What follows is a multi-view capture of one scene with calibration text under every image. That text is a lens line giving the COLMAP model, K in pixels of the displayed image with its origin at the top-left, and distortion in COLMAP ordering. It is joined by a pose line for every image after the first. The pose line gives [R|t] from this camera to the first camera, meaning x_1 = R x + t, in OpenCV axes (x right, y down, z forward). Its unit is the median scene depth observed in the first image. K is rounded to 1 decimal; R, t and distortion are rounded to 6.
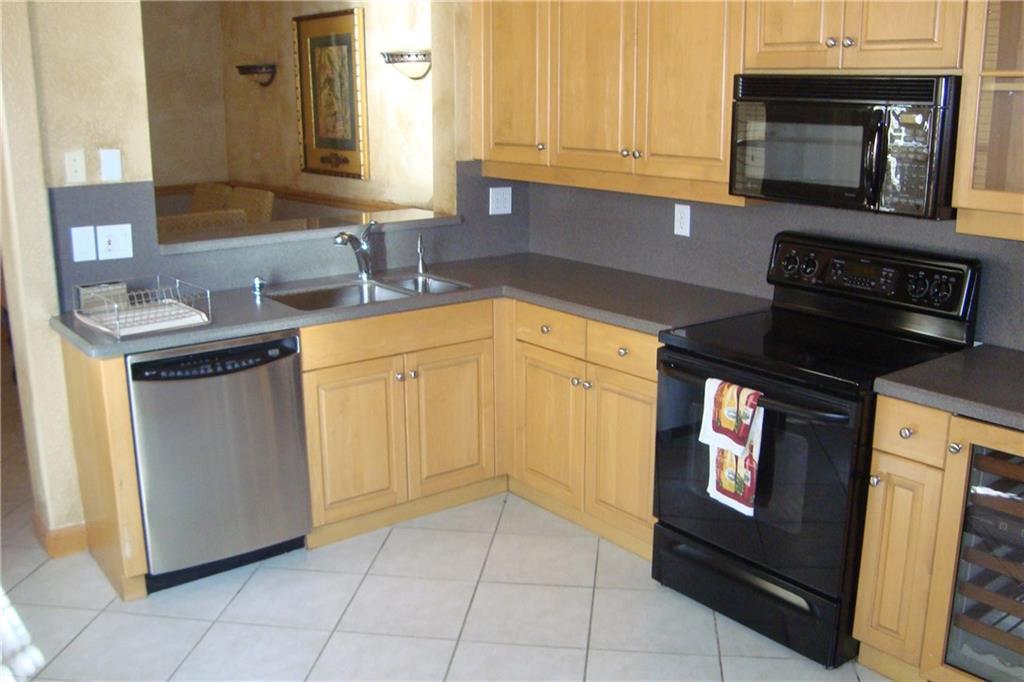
lens RADIAL K [[995.0, 0, 512.0], [0, 995.0, 341.0], [0, 0, 1]] dist [-0.211226, 0.198794]
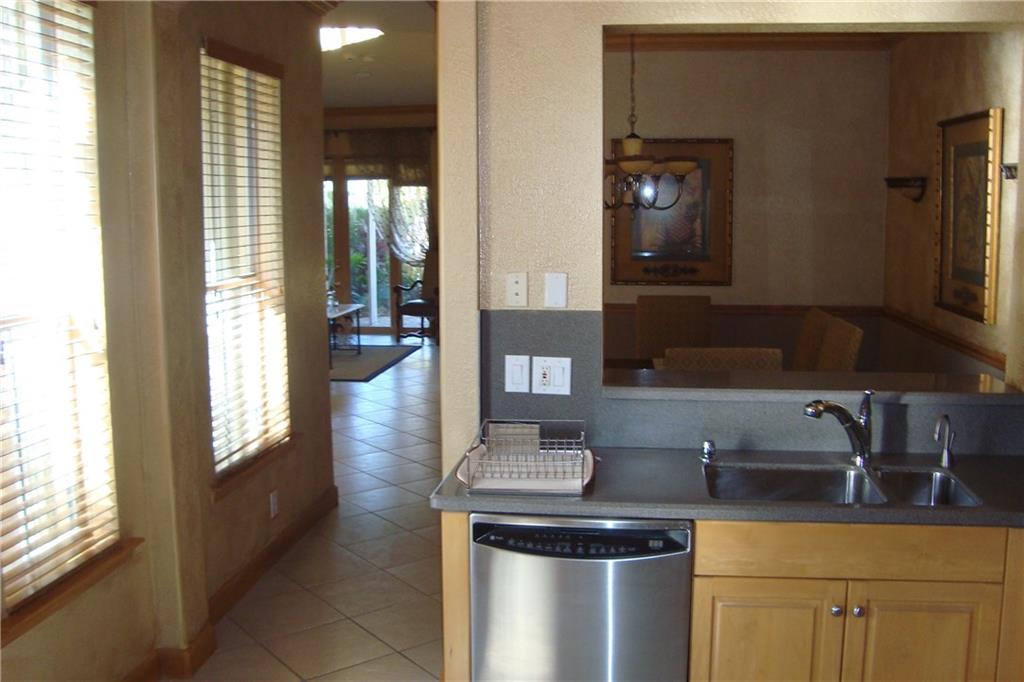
lens RADIAL K [[995.0, 0, 512.0], [0, 995.0, 341.0], [0, 0, 1]] dist [-0.211226, 0.198794]
pose [[0.702943, 0.097343, -0.704554, 0.197094], [-0.171660, 0.984526, -0.035242, -0.092519], [0.690220, 0.145717, 0.708775, 0.310826]]
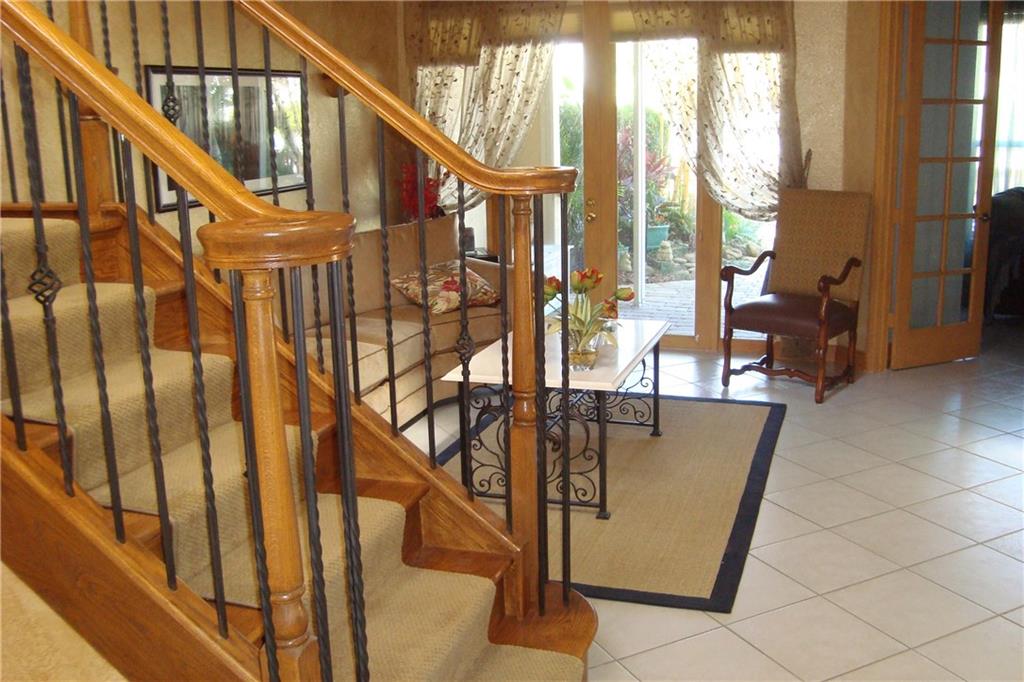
lens RADIAL K [[995.0, 0, 512.0], [0, 995.0, 341.0], [0, 0, 1]] dist [-0.211226, 0.198794]
pose [[0.543233, 0.189055, -0.818019, -1.248975], [-0.185270, 0.977293, 0.102830, -0.293865], [0.818885, 0.095693, 0.565924, 1.183948]]
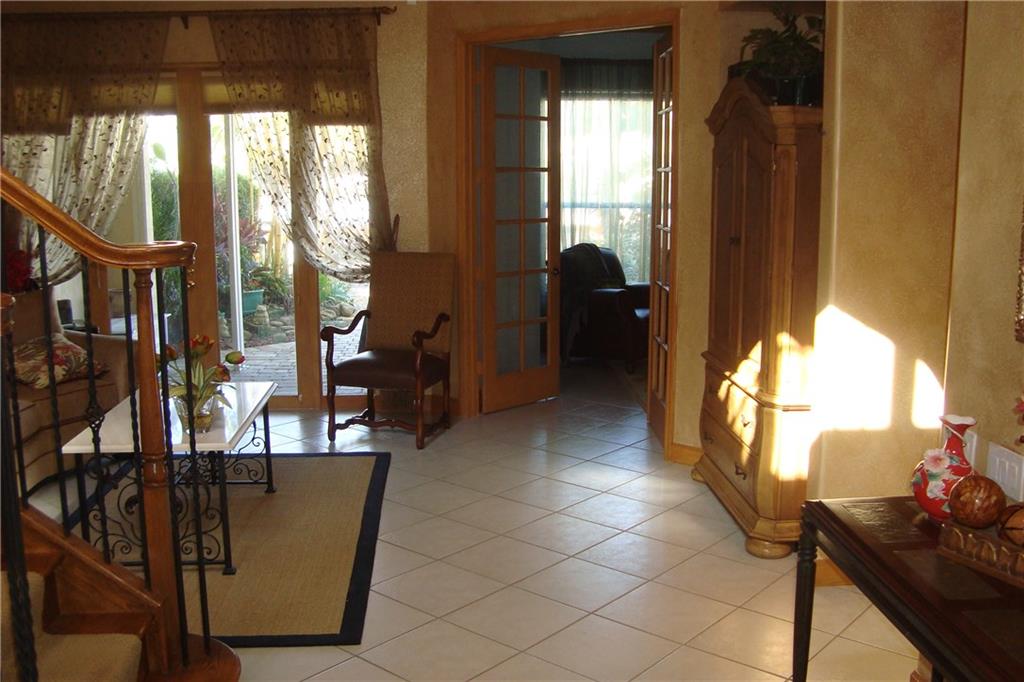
lens RADIAL K [[995.0, 0, 512.0], [0, 995.0, 341.0], [0, 0, 1]] dist [-0.211226, 0.198794]
pose [[0.832698, 0.103210, -0.544023, -1.204991], [-0.139191, 0.989944, -0.025241, -0.290839], [0.535948, 0.096741, 0.838690, 1.122036]]
